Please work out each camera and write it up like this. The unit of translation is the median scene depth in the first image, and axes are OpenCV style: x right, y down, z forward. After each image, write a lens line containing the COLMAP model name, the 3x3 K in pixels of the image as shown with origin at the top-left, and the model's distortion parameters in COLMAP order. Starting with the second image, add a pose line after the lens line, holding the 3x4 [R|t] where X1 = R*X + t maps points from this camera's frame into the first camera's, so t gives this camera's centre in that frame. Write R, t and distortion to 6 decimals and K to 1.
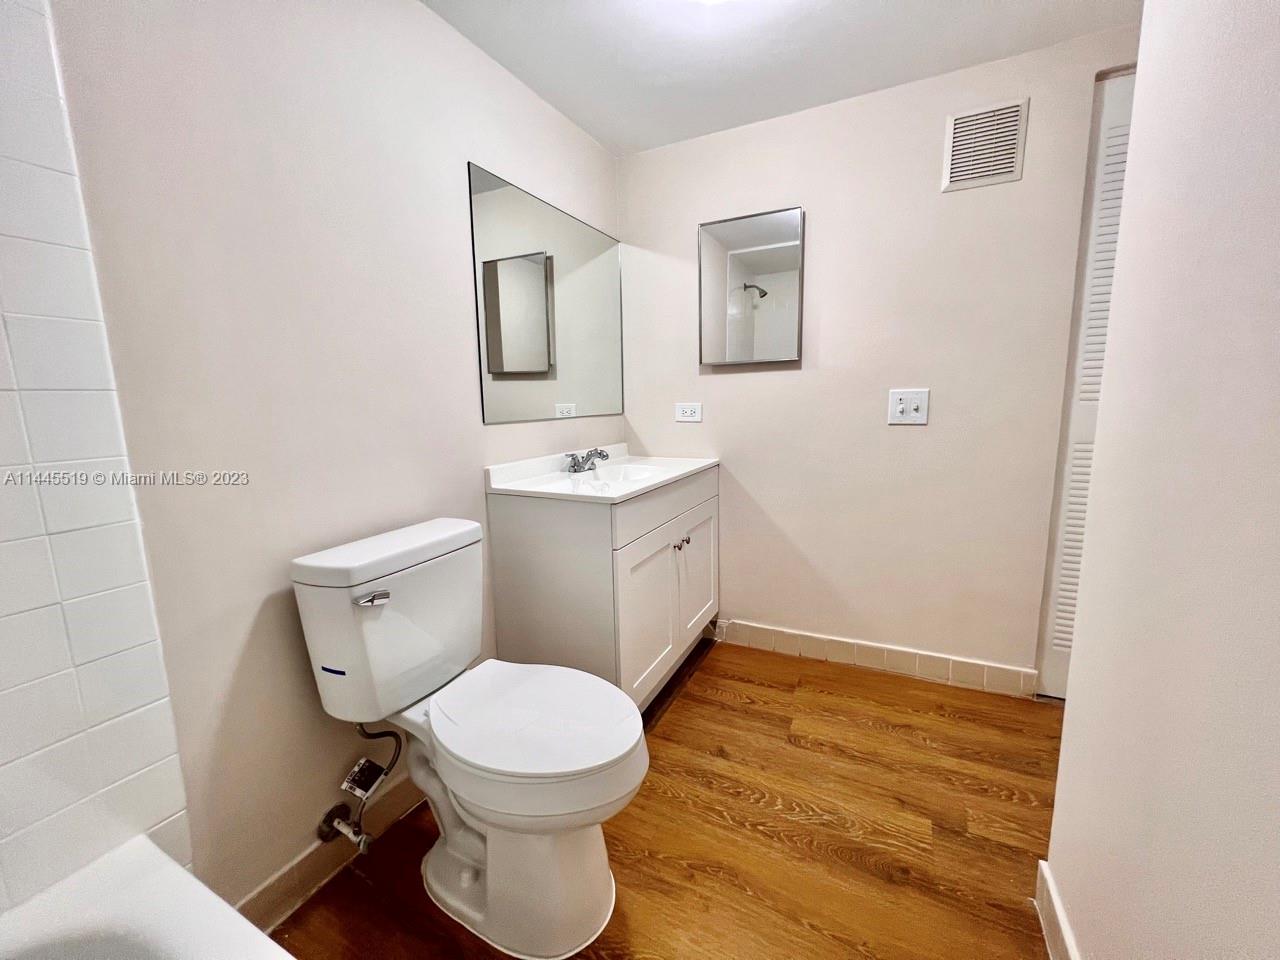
lens RADIAL K [[512.2, 0, 645.6], [0, 512.2, 478.8], [0, 0, 1]] dist [0.000469, 0.000192]
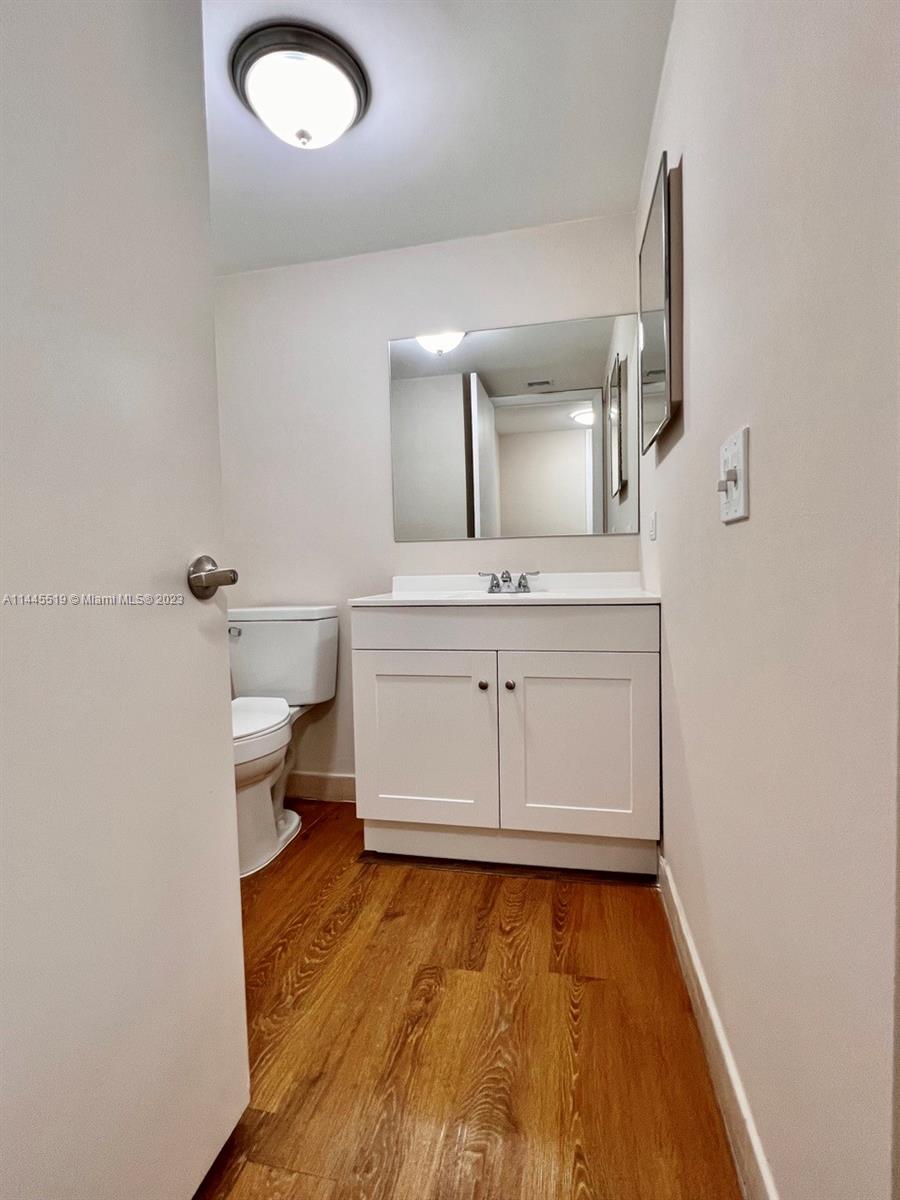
lens RADIAL K [[568.2, 0, 448.7], [0, 568.2, 595.8], [0, 0, 1]] dist [0.001696, 0.000096]
pose [[0.250516, 0.064083, -0.965989, 1.042903], [-0.129798, 0.991021, 0.032082, -0.038047], [0.959372, 0.117346, 0.256585, 0.772998]]
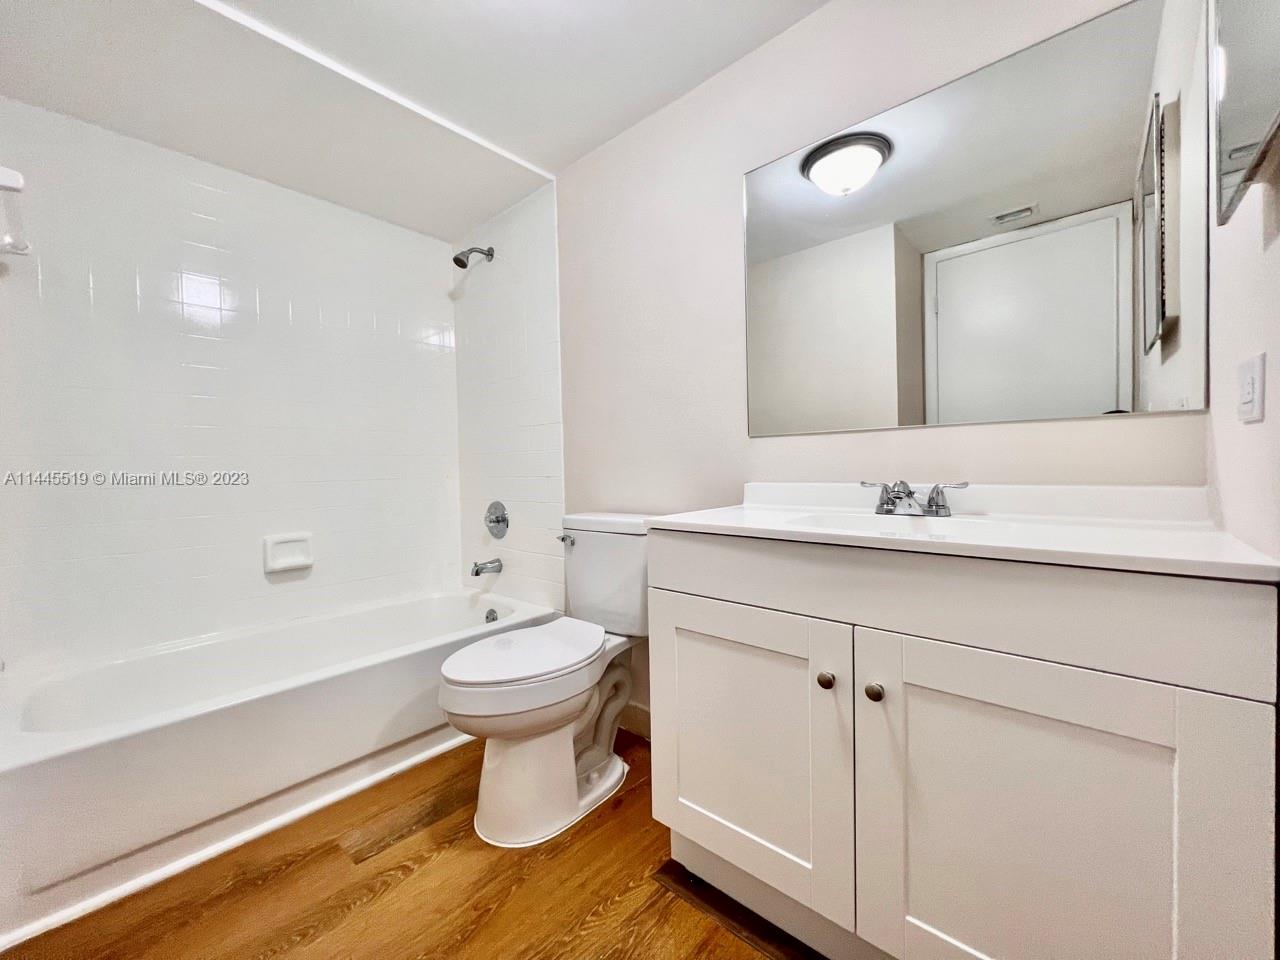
lens RADIAL K [[508.4, 0, 636.2], [0, 508.4, 474.8], [0, 0, 1]] dist [-0.000716, -0.000106]
pose [[-0.263815, 0.049359, -0.963310, 0.636366], [-0.116906, 0.989692, 0.082727, -0.090614], [0.957463, 0.134441, -0.255325, 1.032326]]
